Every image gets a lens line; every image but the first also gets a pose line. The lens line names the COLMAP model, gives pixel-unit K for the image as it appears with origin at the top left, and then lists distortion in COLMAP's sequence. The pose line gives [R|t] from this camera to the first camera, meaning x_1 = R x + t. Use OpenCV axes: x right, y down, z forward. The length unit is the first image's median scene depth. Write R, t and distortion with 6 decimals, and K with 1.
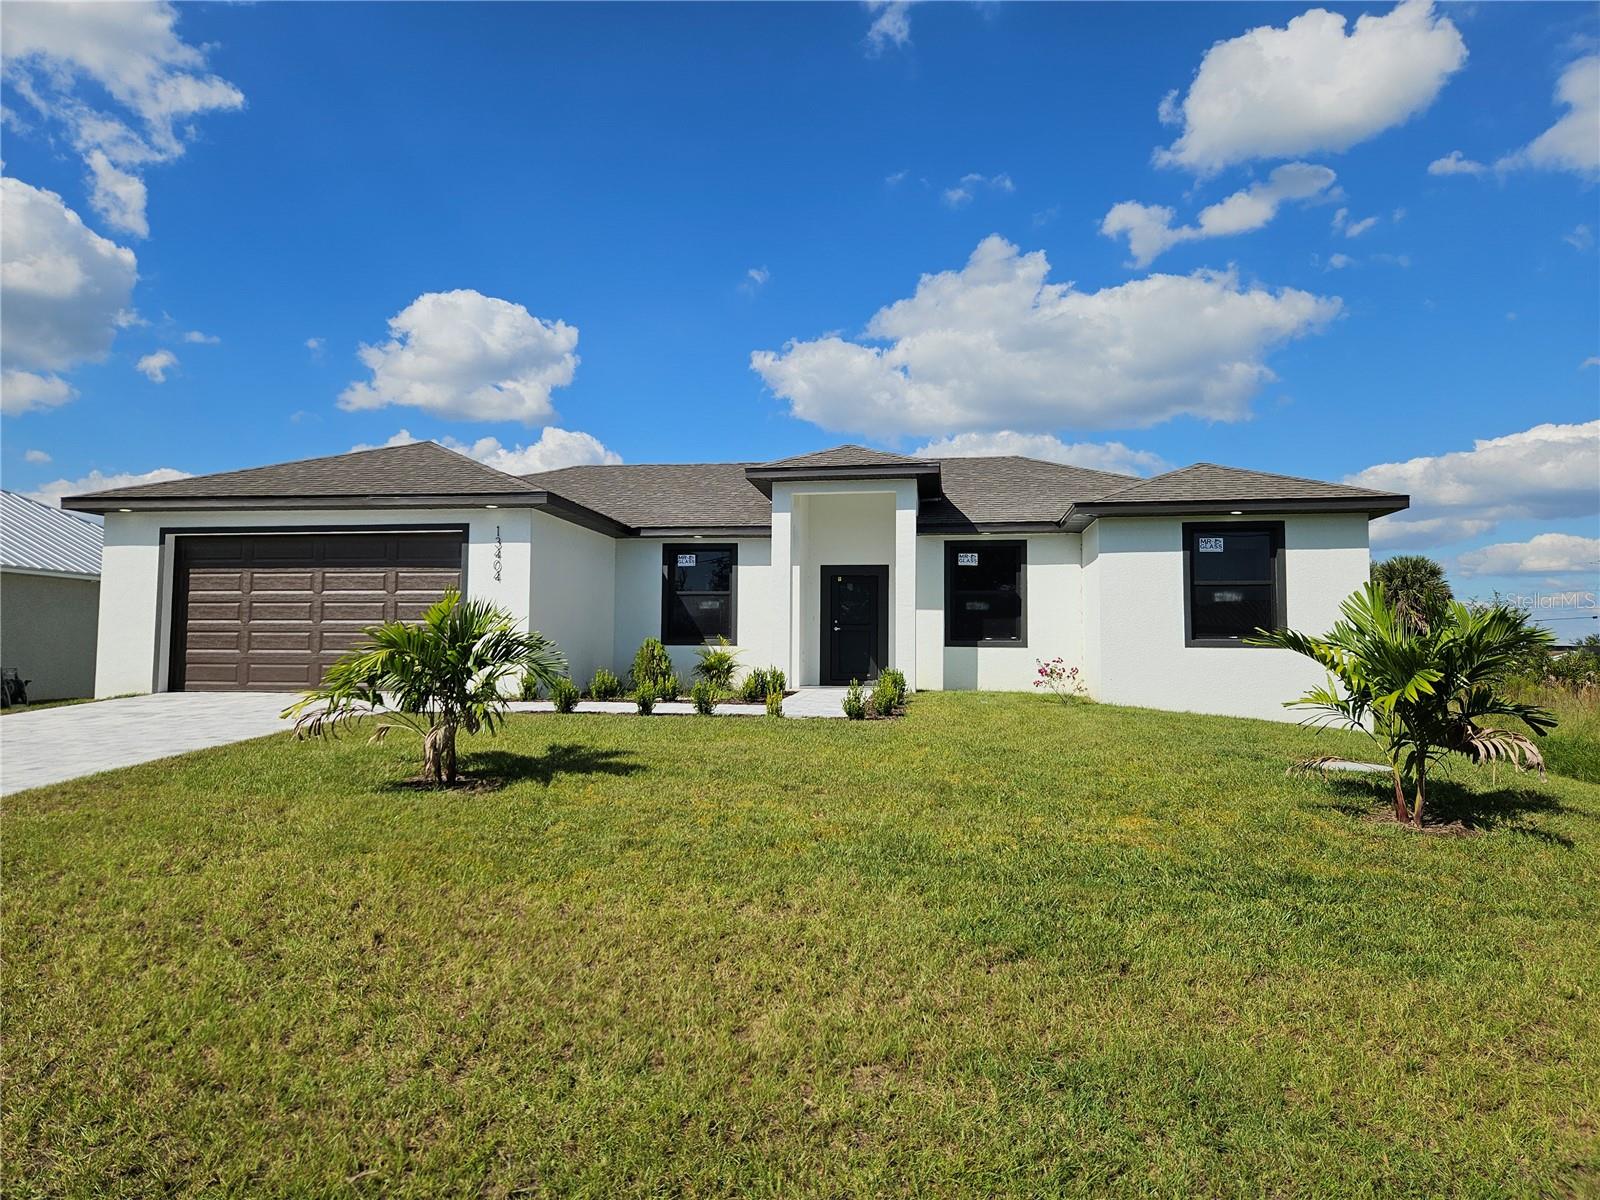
lens RADIAL K [[1084.6, 0, 780.7], [0, 1084.6, 573.7], [0, 0, 1]] dist [0.076127, 0.002181]
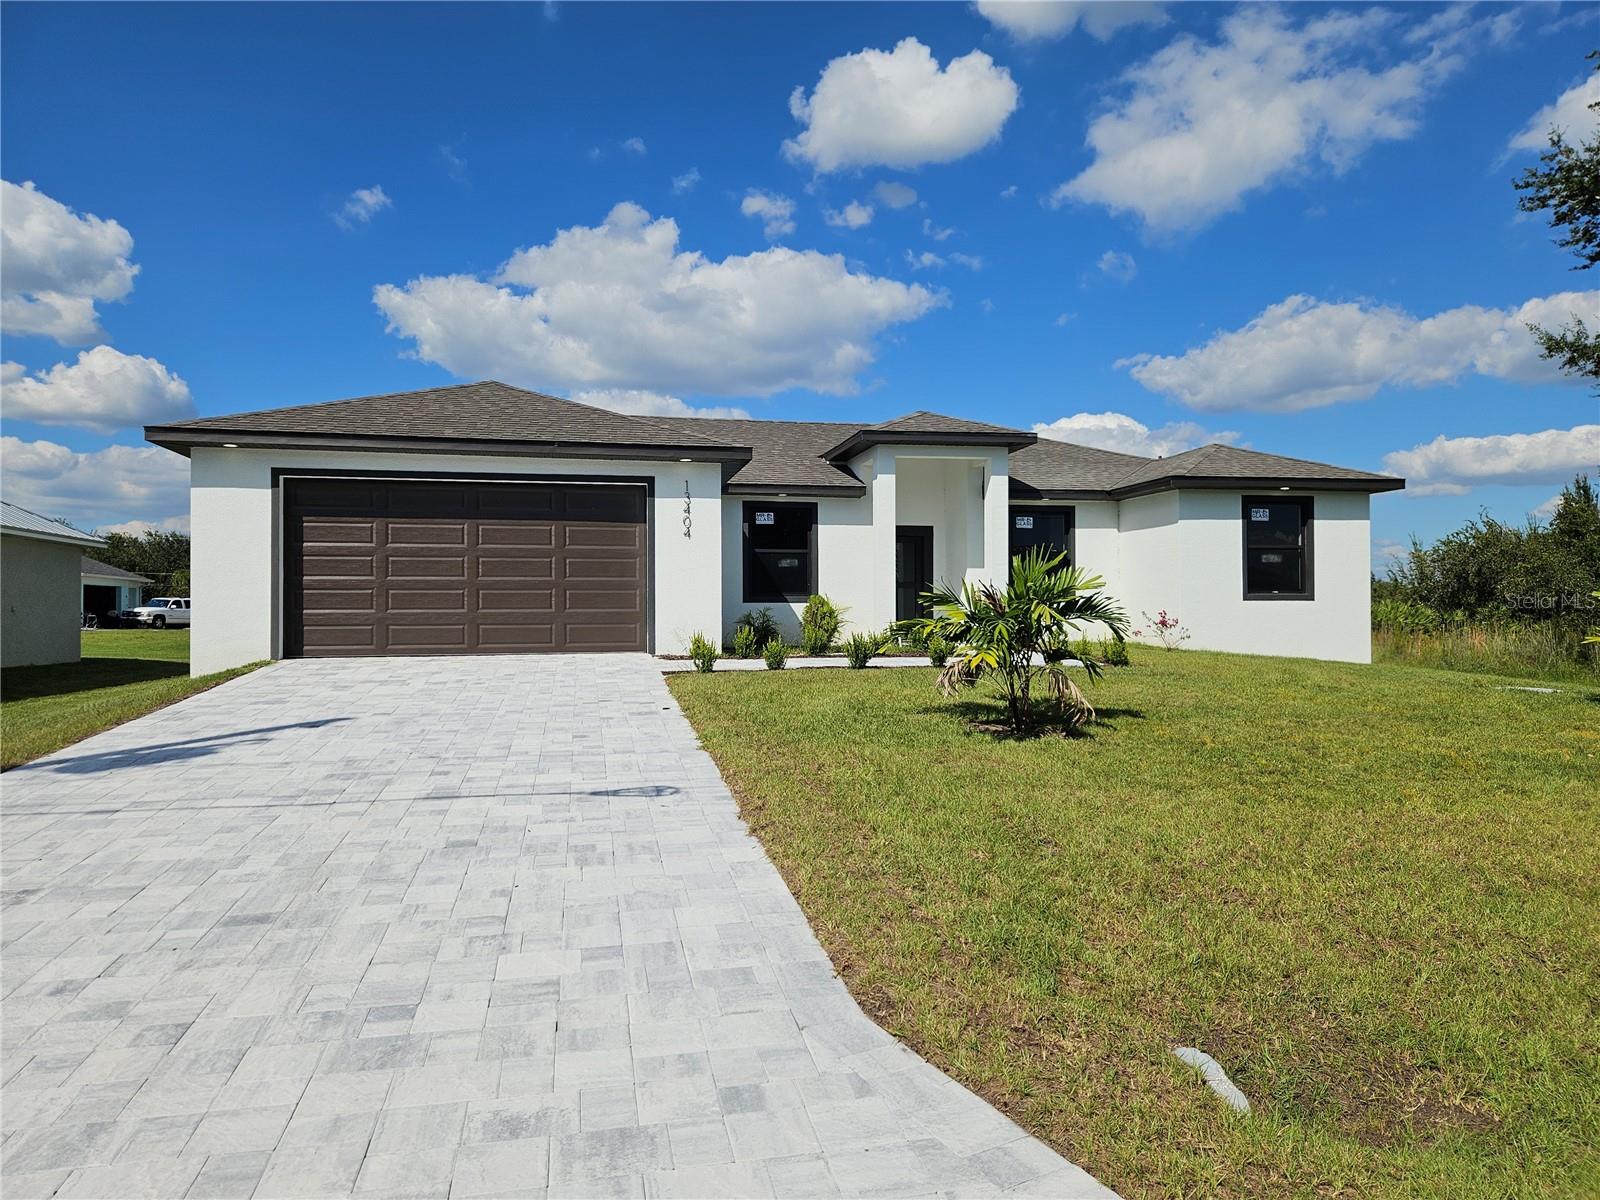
lens RADIAL K [[1072.3, 0, 794.3], [0, 1072.3, 599.6], [0, 0, 1]] dist [0.067847, -0.047907]
pose [[0.933545, -0.006687, 0.358399, -0.439254], [-0.016114, 0.998032, 0.060595, 0.002263], [-0.358099, -0.062344, 0.931600, 0.064136]]
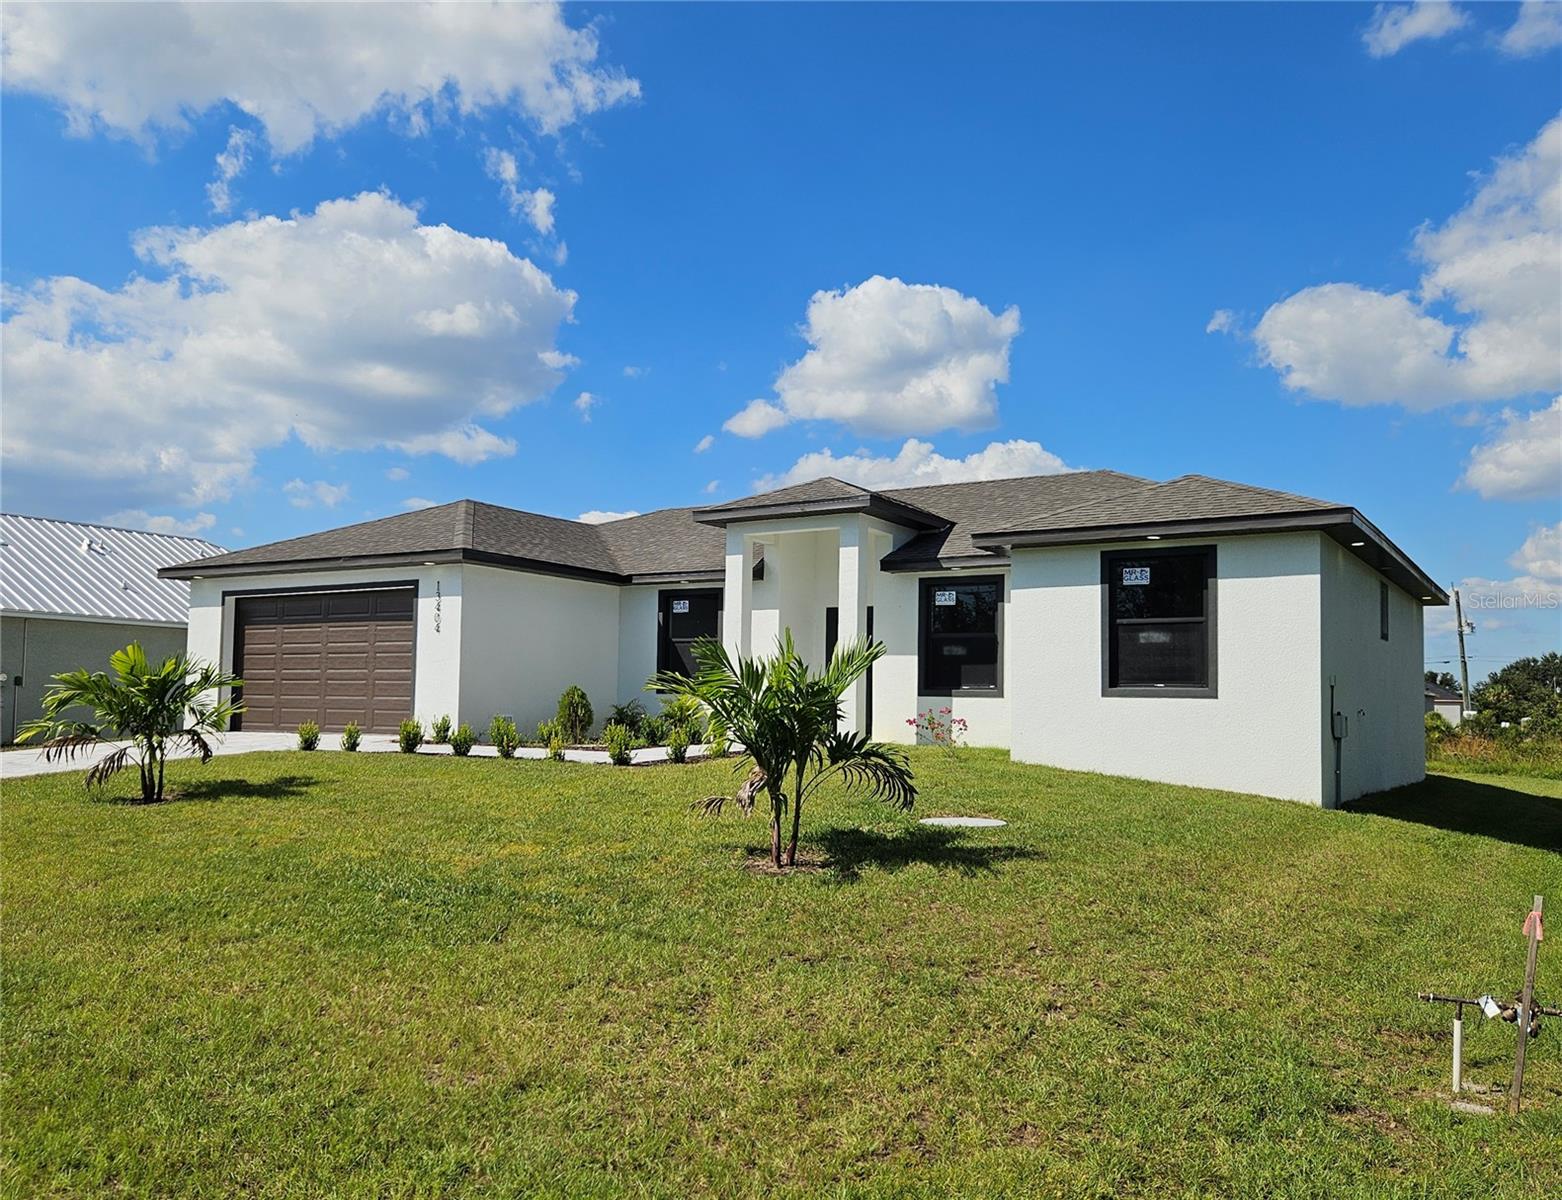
lens RADIAL K [[1340.6, 0, 710.8], [0, 1340.6, 646.2], [0, 0, 1]] dist [0.088956, -0.000902]
pose [[0.907343, -0.011800, -0.420226, 0.460998], [0.023123, 0.999494, 0.021861, -0.002334], [0.419755, -0.029552, 0.907156, -0.074209]]
